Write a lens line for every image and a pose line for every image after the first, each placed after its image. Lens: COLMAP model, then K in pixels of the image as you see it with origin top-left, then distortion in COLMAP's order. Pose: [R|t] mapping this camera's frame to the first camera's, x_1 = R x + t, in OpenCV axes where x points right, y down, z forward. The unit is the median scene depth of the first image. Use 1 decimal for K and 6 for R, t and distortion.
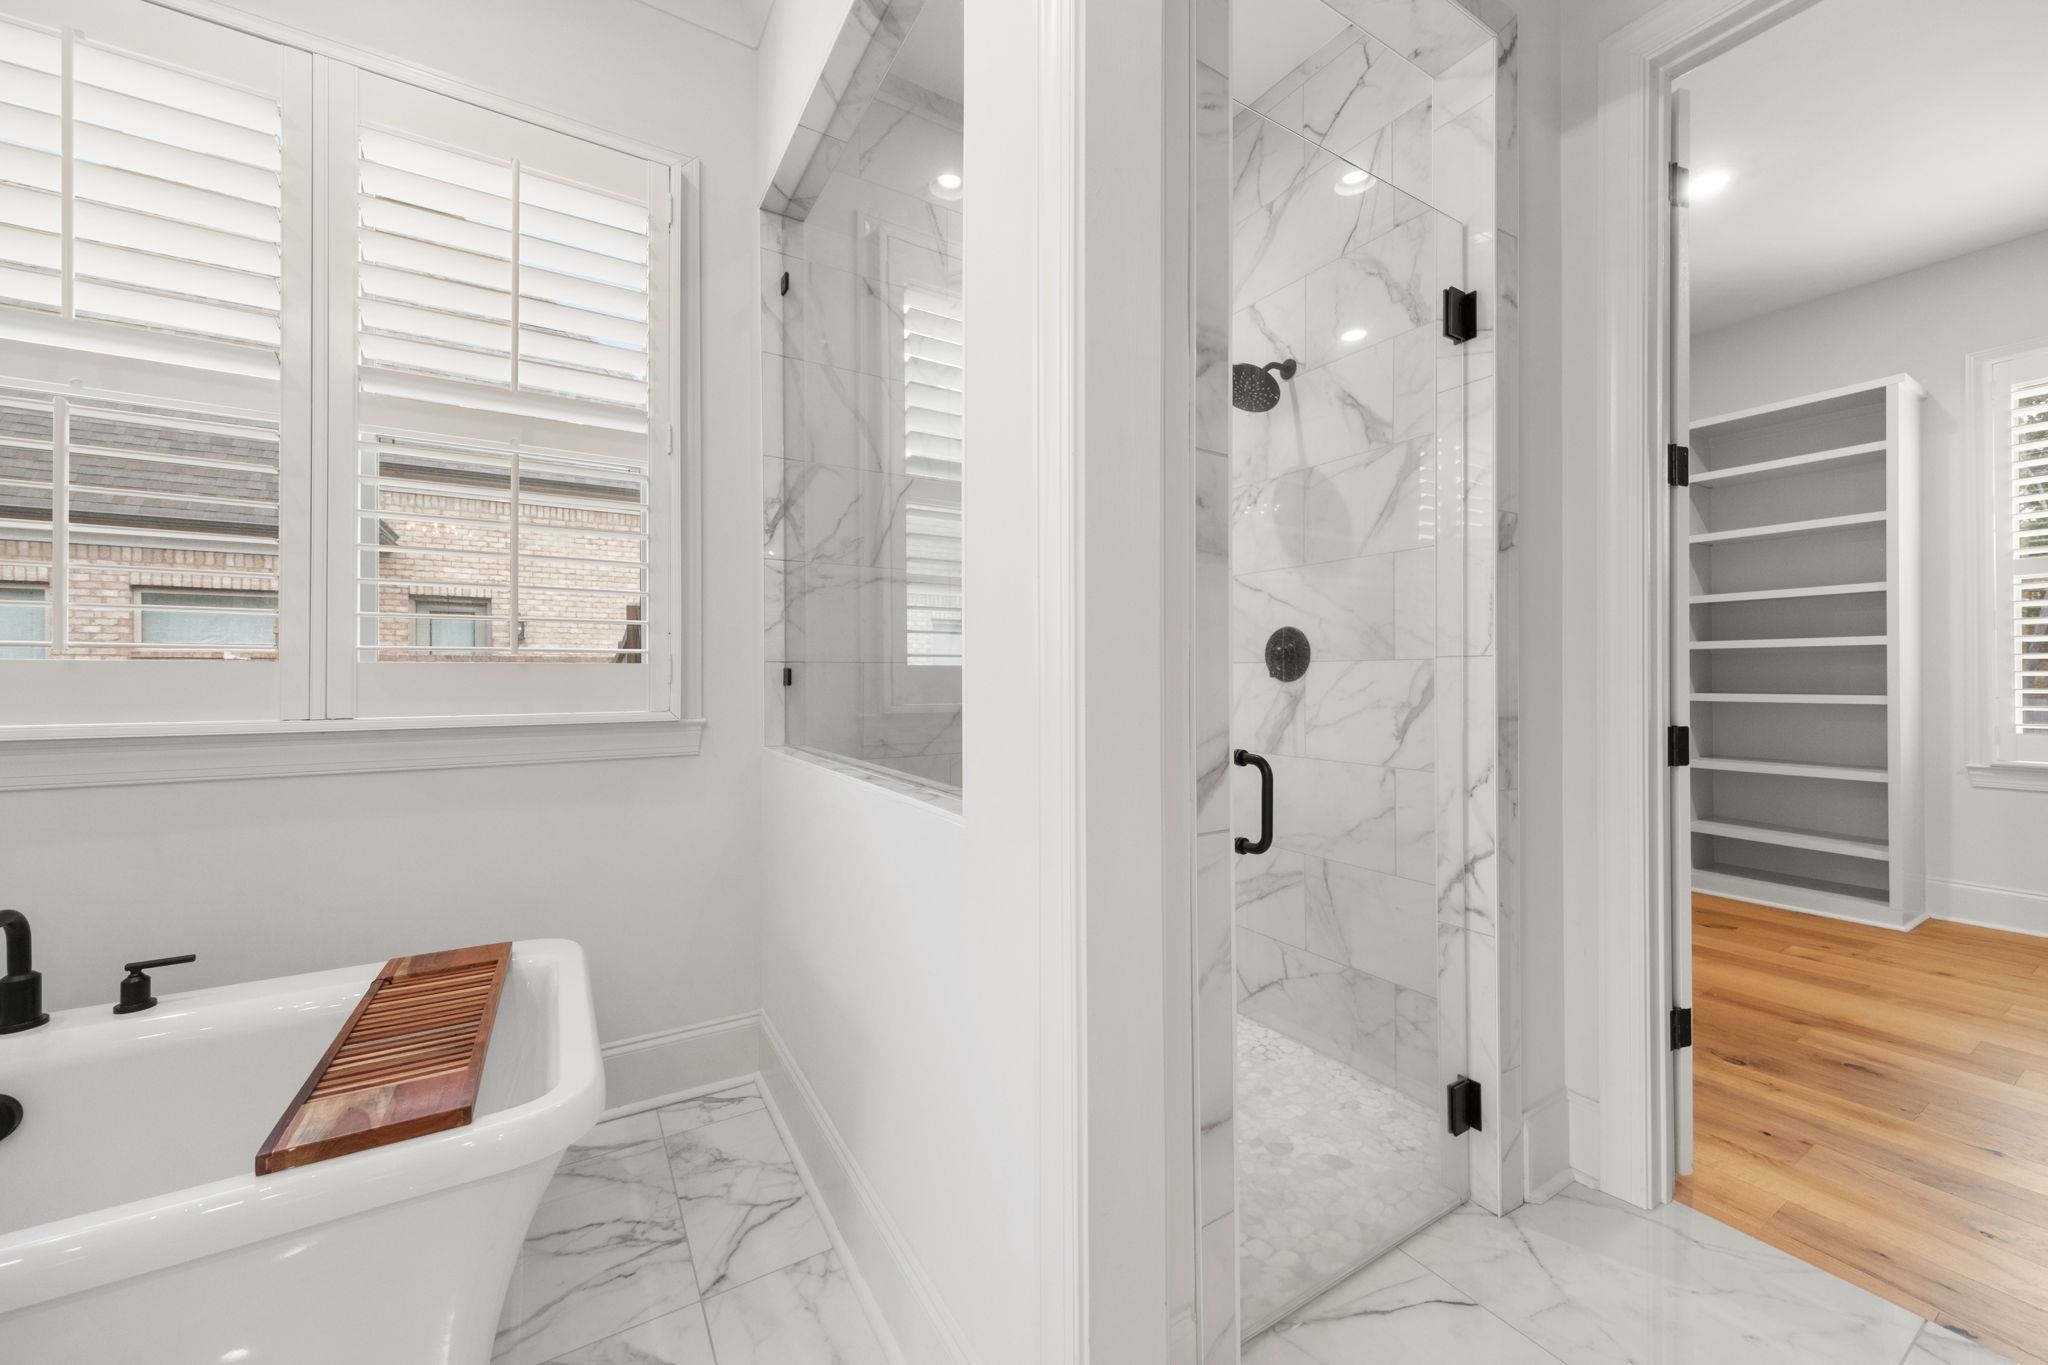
lens RADIAL K [[754.4, 0, 1029.2], [0, 754.4, 685.3], [0, 0, 1]] dist [0.006327, -0.002605]
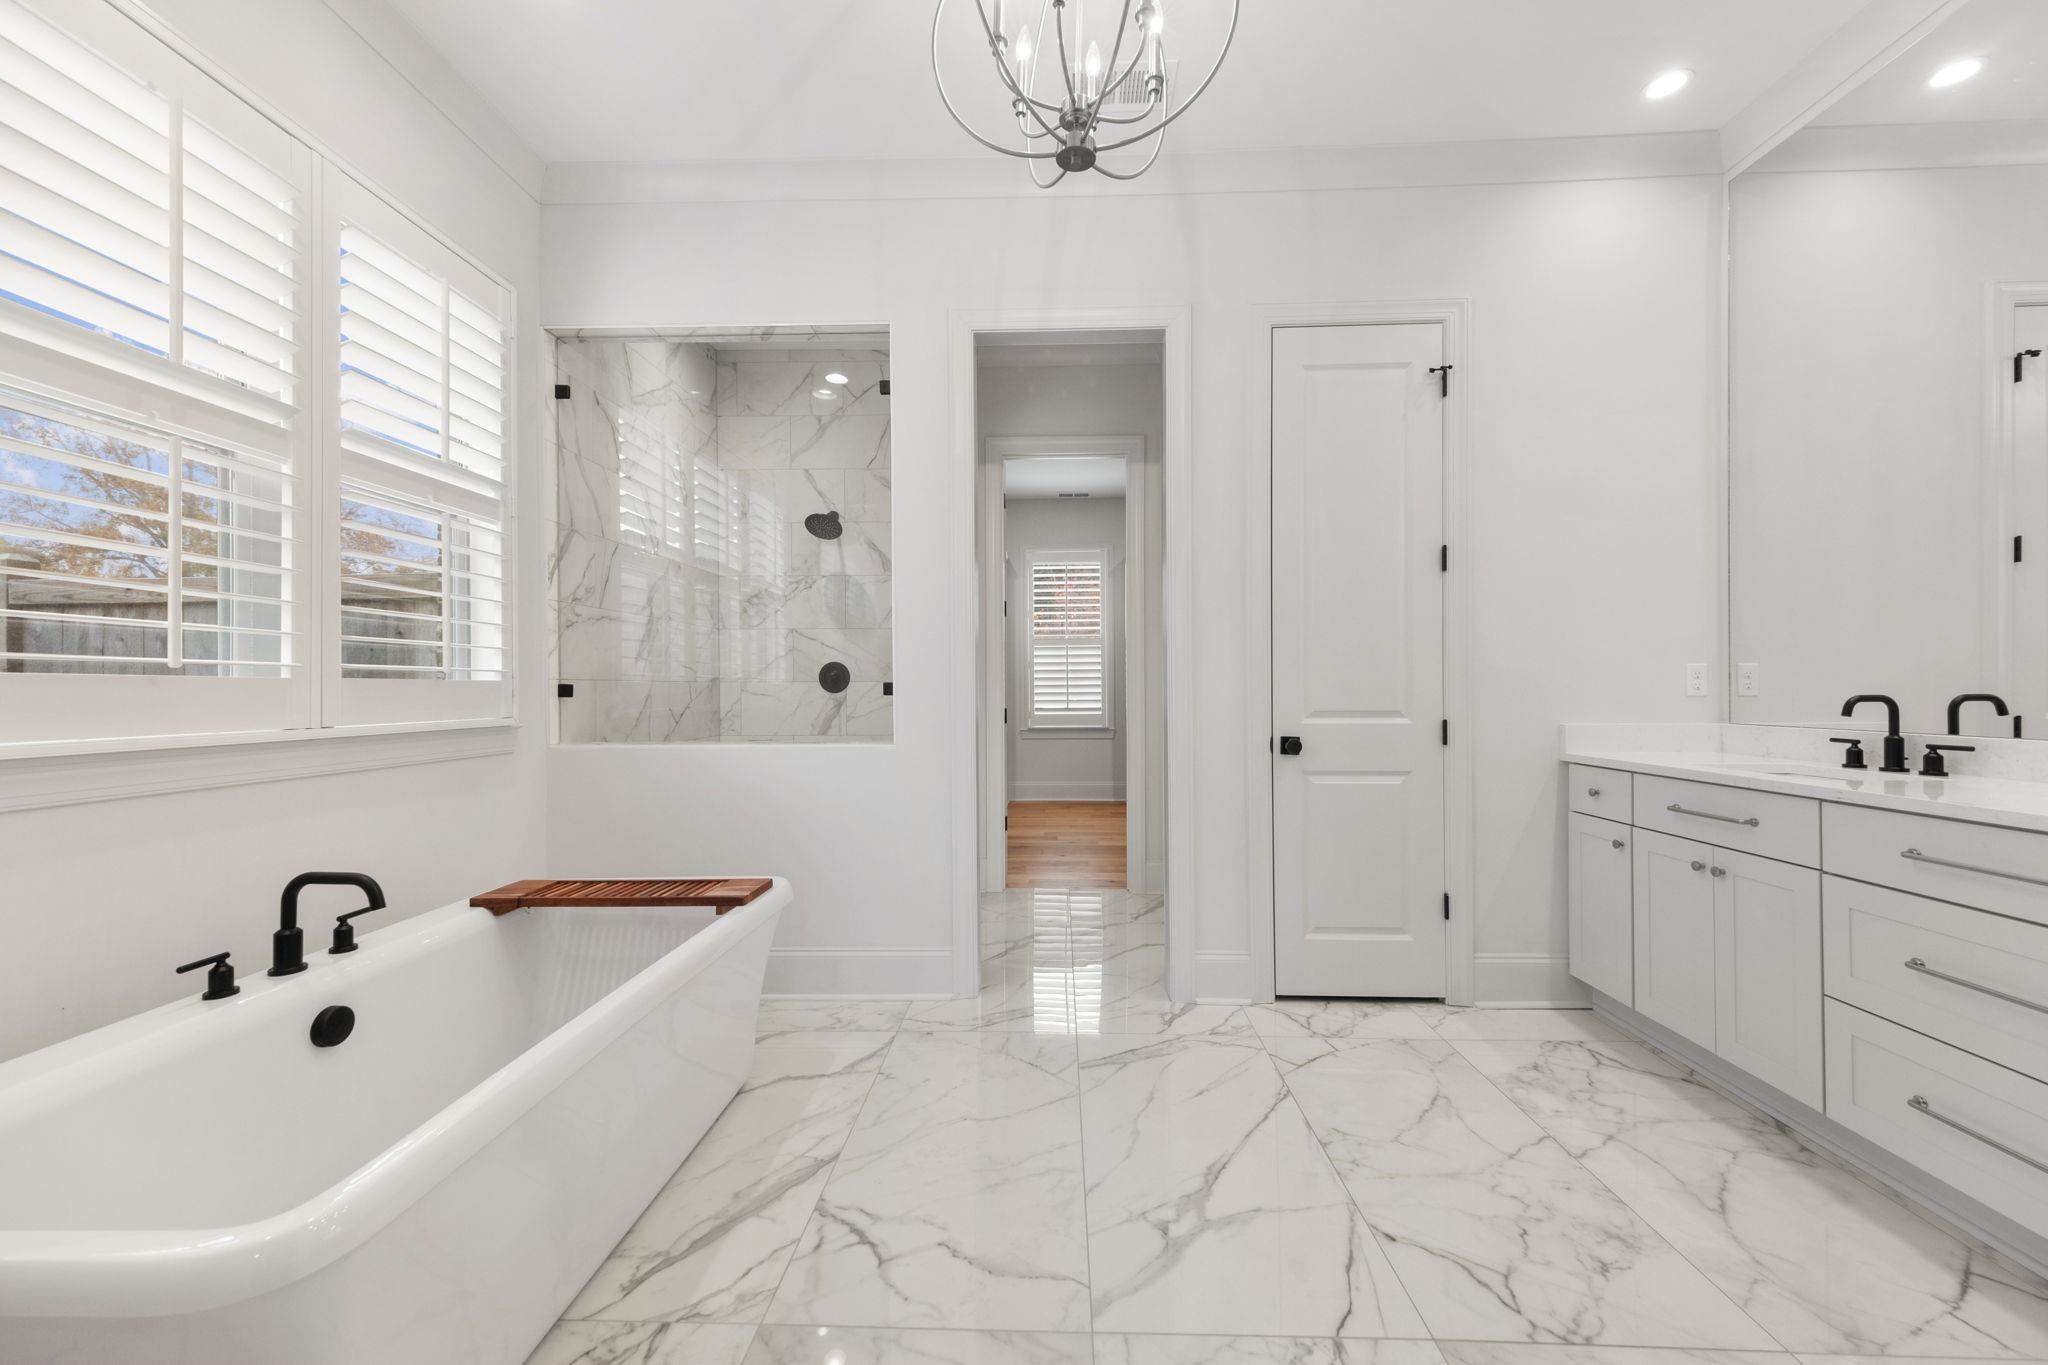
lens RADIAL K [[754.4, 0, 1046.8], [0, 754.4, 690.1], [0, 0, 1]] dist [0.006327, -0.002605]
pose [[0.539694, 0.002792, 0.841857, -0.739618], [-0.000597, 0.999996, -0.002934, -0.006301], [-0.841861, 0.001081, 0.539693, -0.317963]]
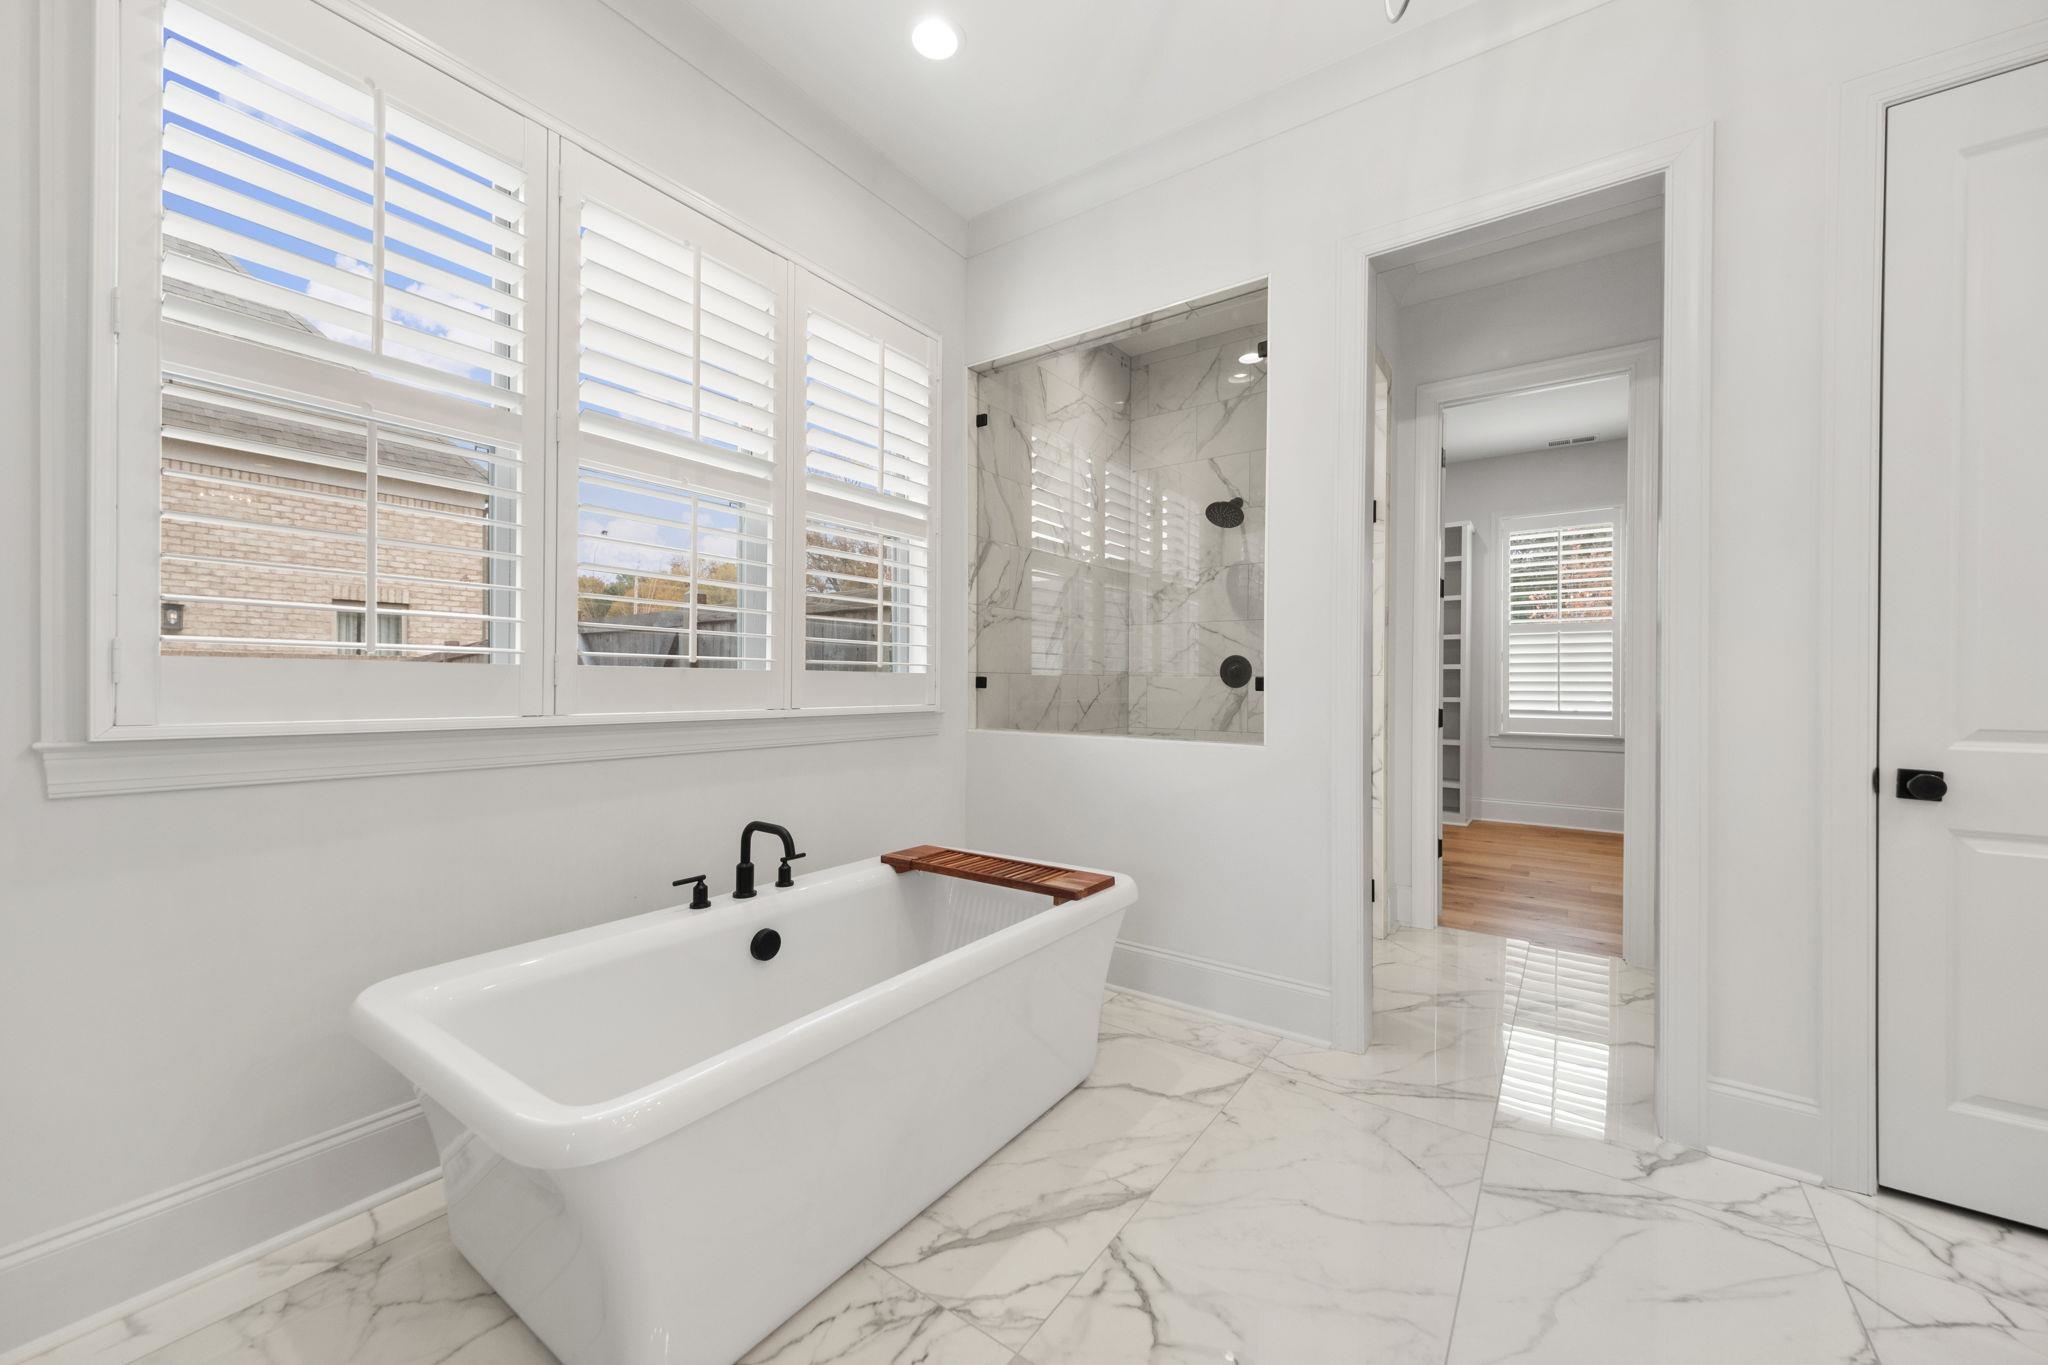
lens RADIAL K [[754.4, 0, 1055.2], [0, 754.4, 687.8], [0, 0, 1]] dist [0.006327, -0.002605]
pose [[0.915192, 0.010719, 0.402876, -0.596539], [-0.013516, 0.999900, 0.004099, -0.006354], [-0.402792, -0.009197, 0.915245, -0.325843]]
